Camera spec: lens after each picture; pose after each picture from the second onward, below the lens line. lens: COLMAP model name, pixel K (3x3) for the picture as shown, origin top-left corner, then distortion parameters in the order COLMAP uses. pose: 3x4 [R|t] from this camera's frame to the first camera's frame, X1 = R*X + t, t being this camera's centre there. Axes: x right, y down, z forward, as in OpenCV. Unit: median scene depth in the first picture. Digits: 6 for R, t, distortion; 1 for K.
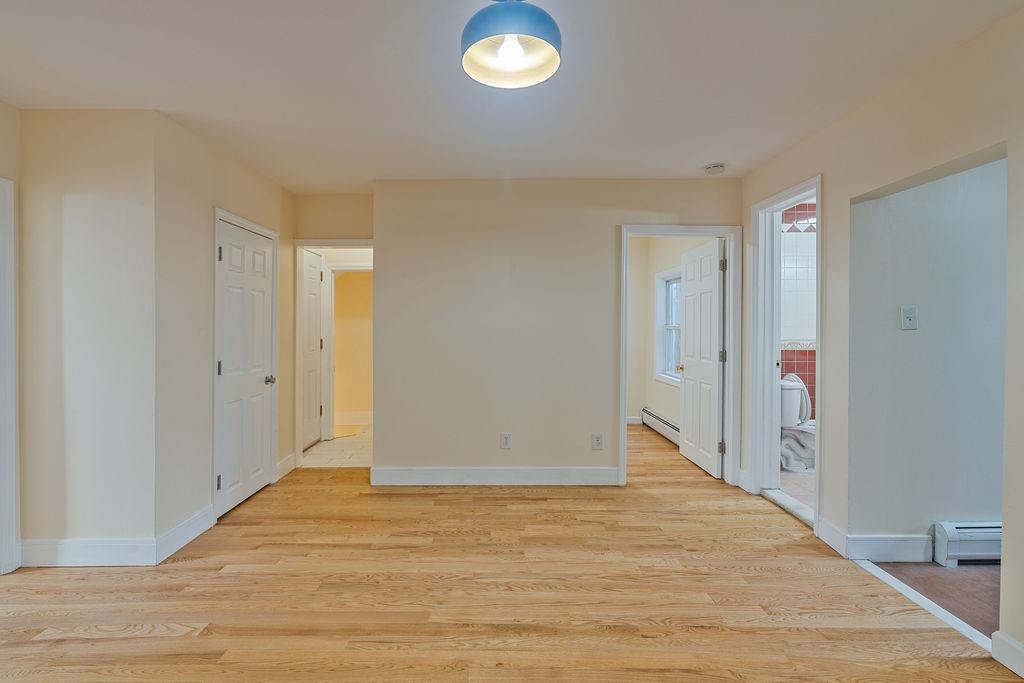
lens RADIAL K [[463.2, 0, 498.4], [0, 463.2, 328.0], [0, 0, 1]] dist [-0.000912, 0.000628]
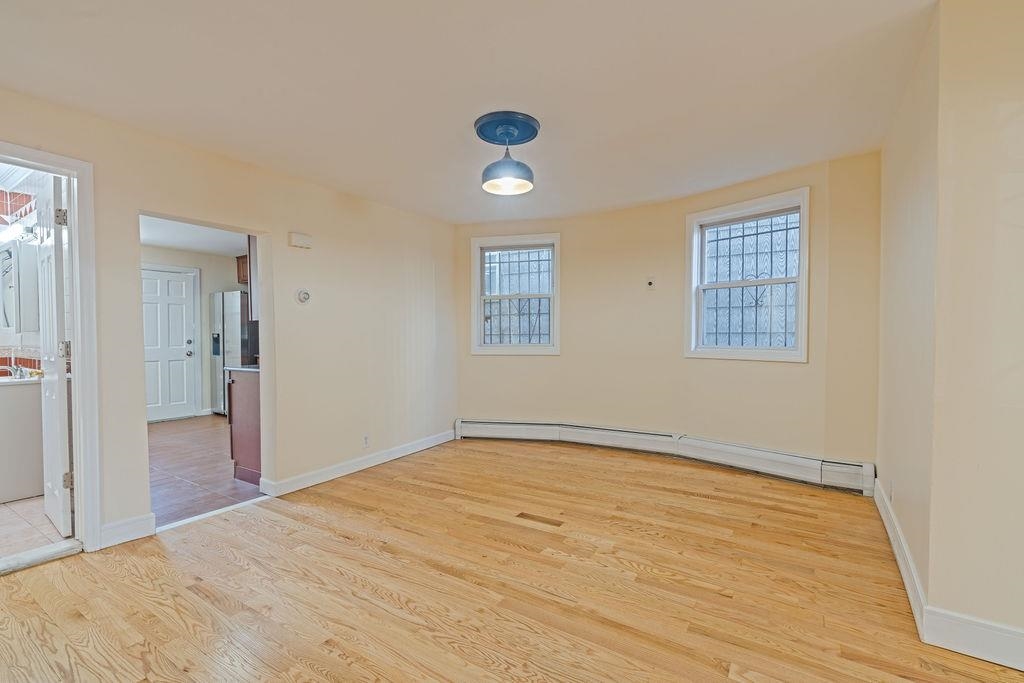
lens RADIAL K [[463.2, 0, 512.7], [0, 463.2, 345.2], [0, 0, 1]] dist [-0.000912, 0.000628]
pose [[-0.841229, -0.006840, 0.540636, -0.552234], [0.007563, 0.999673, 0.024417, 0.019681], [-0.540626, 0.024629, -0.840902, 1.398467]]
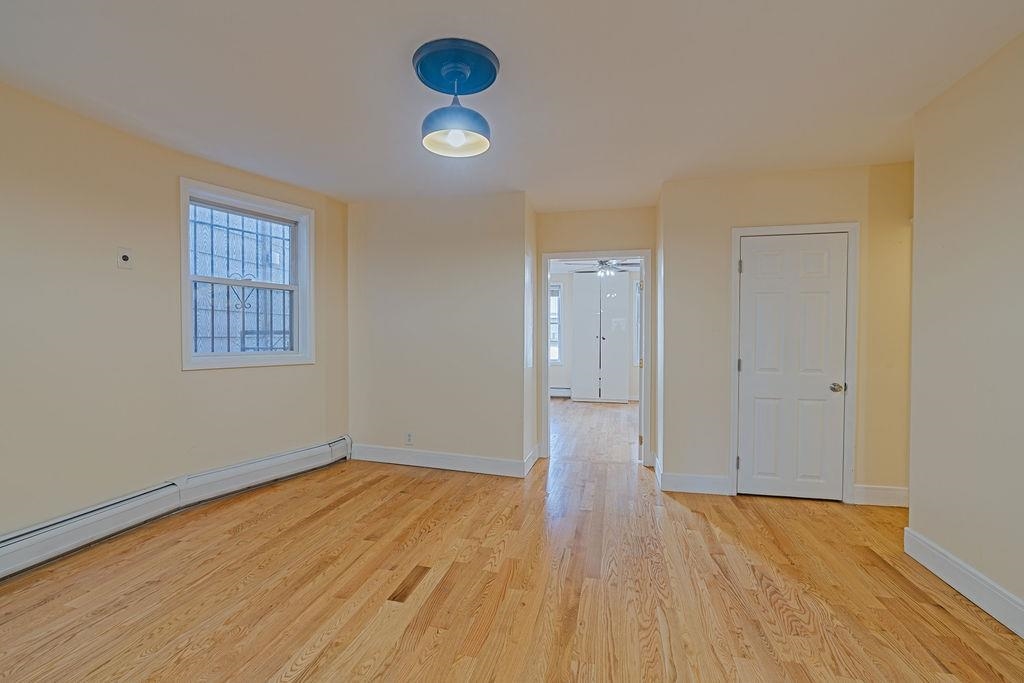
lens RADIAL K [[463.2, 0, 507.5], [0, 463.2, 340.3], [0, 0, 1]] dist [-0.000912, 0.000628]
pose [[-0.221593, 0.004924, -0.975127, 0.767516], [-0.002793, 0.999980, 0.005684, 0.021593], [0.975135, 0.003984, -0.221575, 0.794224]]
